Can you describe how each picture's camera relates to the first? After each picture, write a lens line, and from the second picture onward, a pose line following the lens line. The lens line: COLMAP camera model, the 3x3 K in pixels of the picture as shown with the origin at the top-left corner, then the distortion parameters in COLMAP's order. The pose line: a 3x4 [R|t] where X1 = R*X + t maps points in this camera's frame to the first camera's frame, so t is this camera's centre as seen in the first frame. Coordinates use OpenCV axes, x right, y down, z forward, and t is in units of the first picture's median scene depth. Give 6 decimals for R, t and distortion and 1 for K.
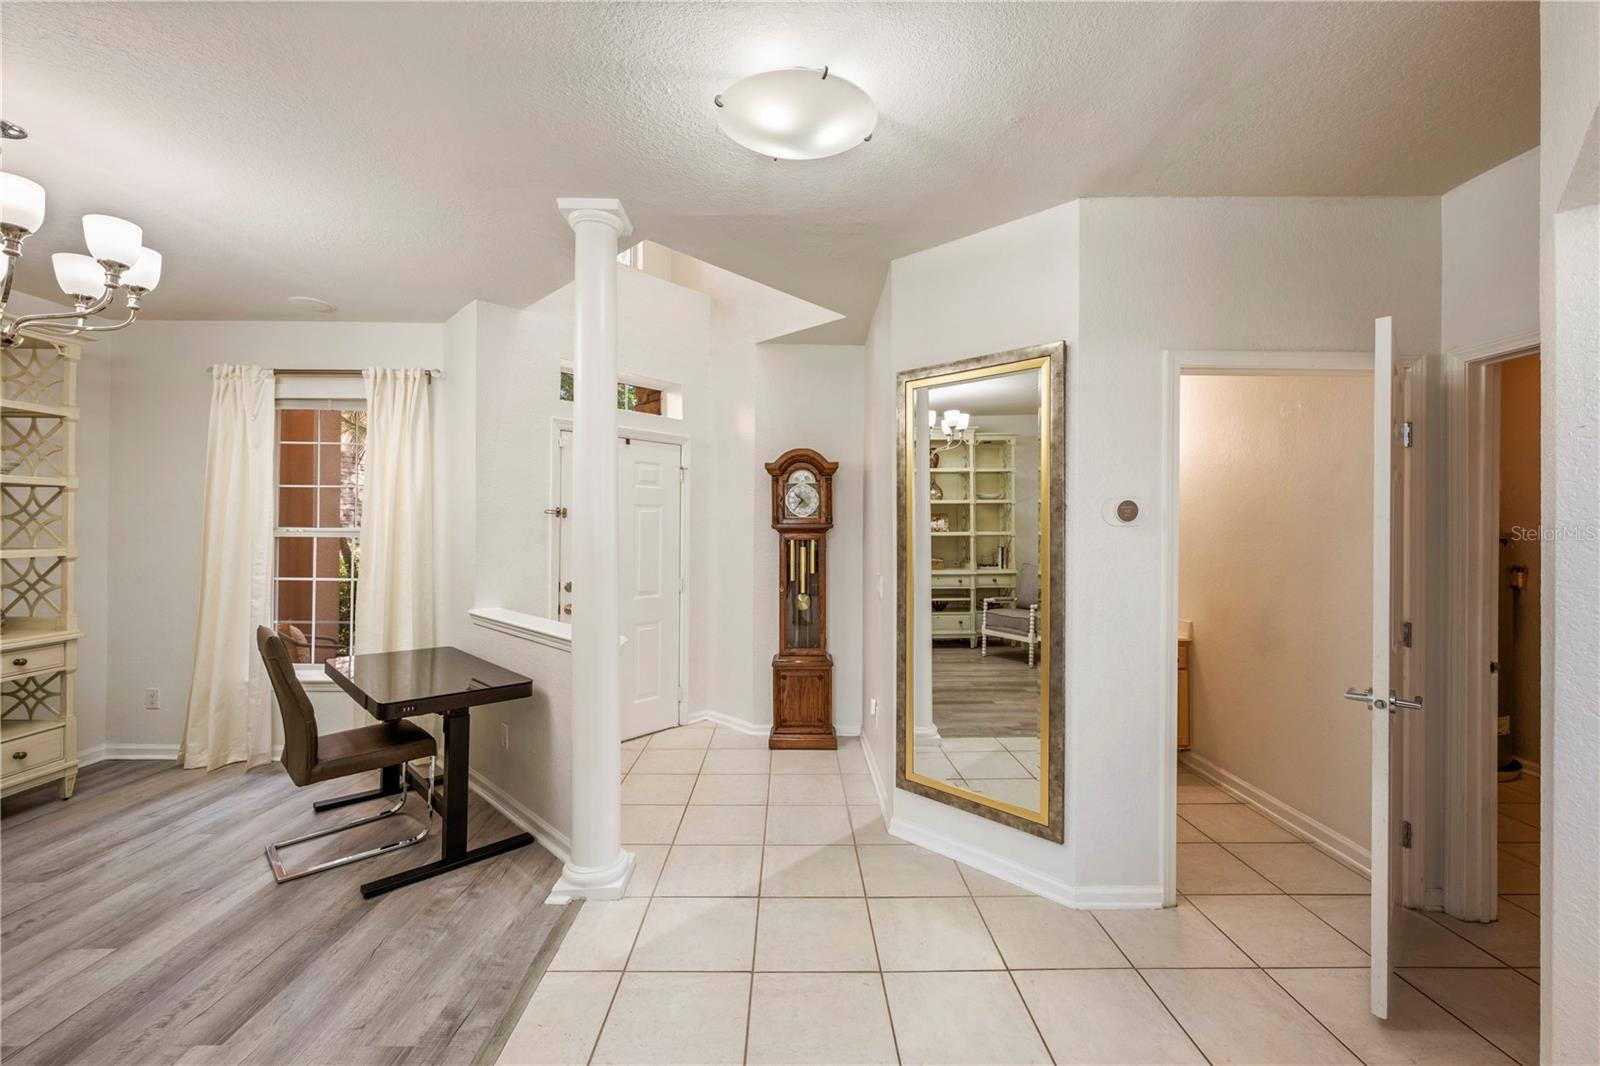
lens RADIAL K [[630.3, 0, 802.0], [0, 630.3, 528.6], [0, 0, 1]] dist [0.002040, -0.000495]
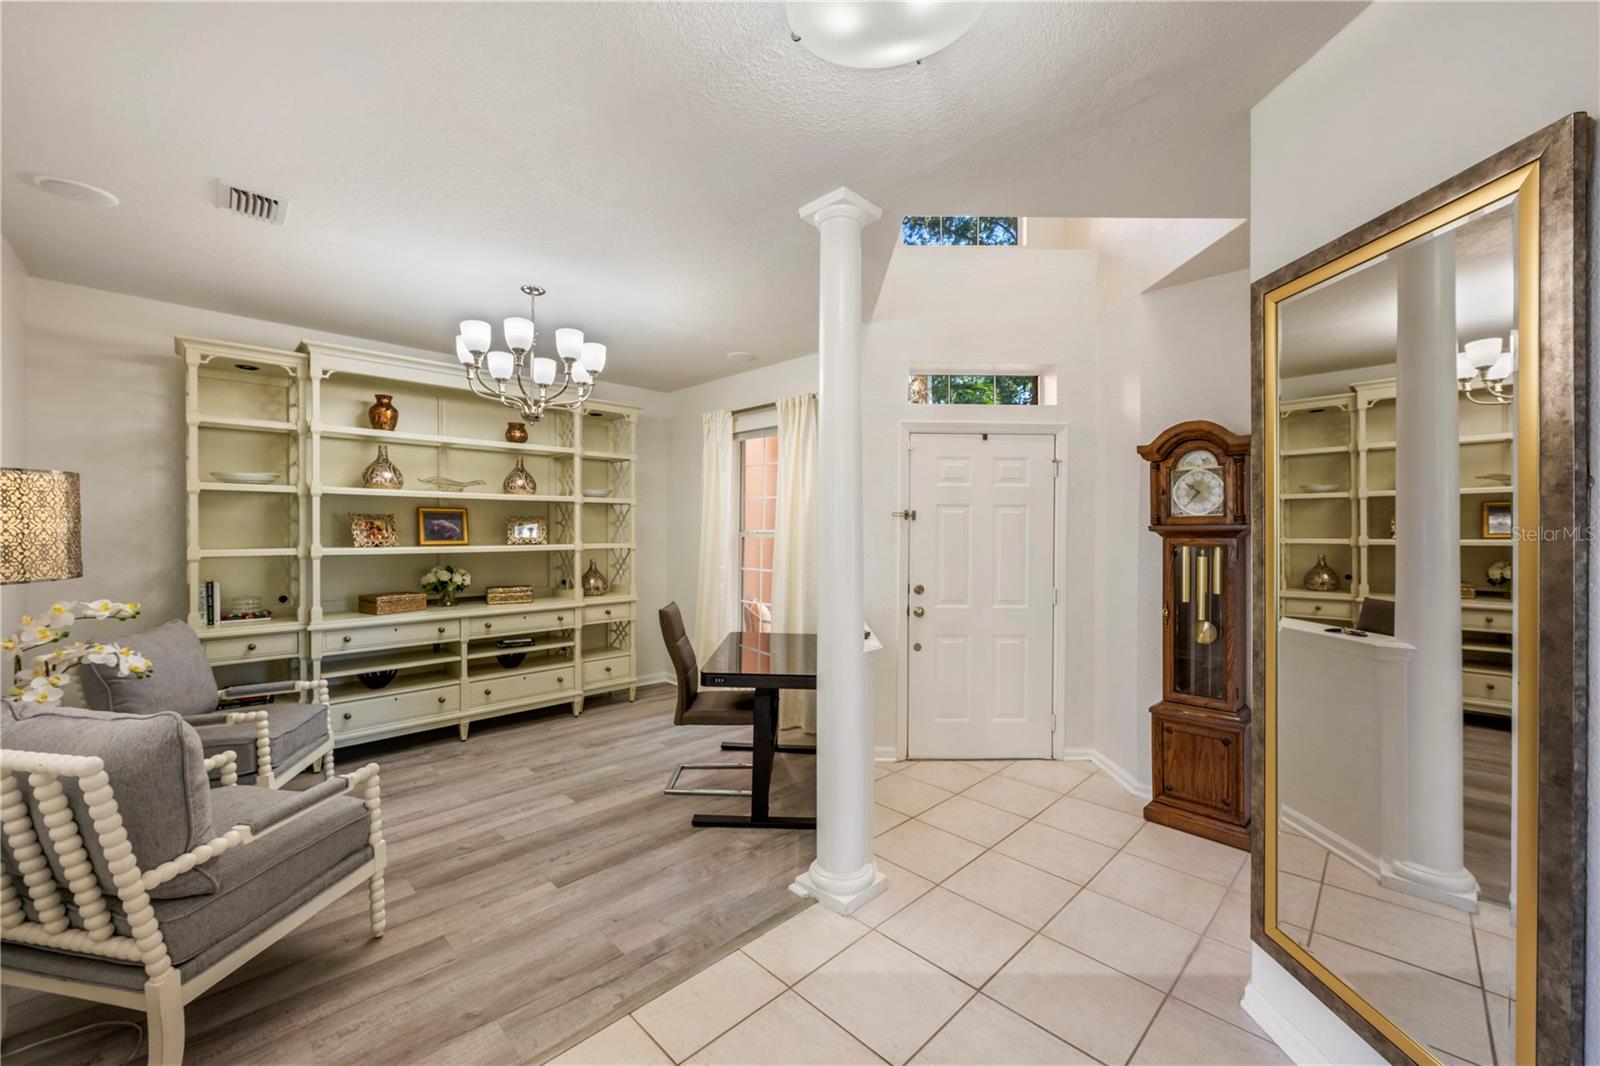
lens RADIAL K [[630.3, 0, 796.5], [0, 630.3, 535.2], [0, 0, 1]] dist [0.002040, -0.000495]
pose [[0.694098, 0.006316, -0.719853, 0.218124], [-0.000885, 0.999968, 0.007920, -0.001294], [0.719880, -0.004860, 0.694082, 0.175239]]
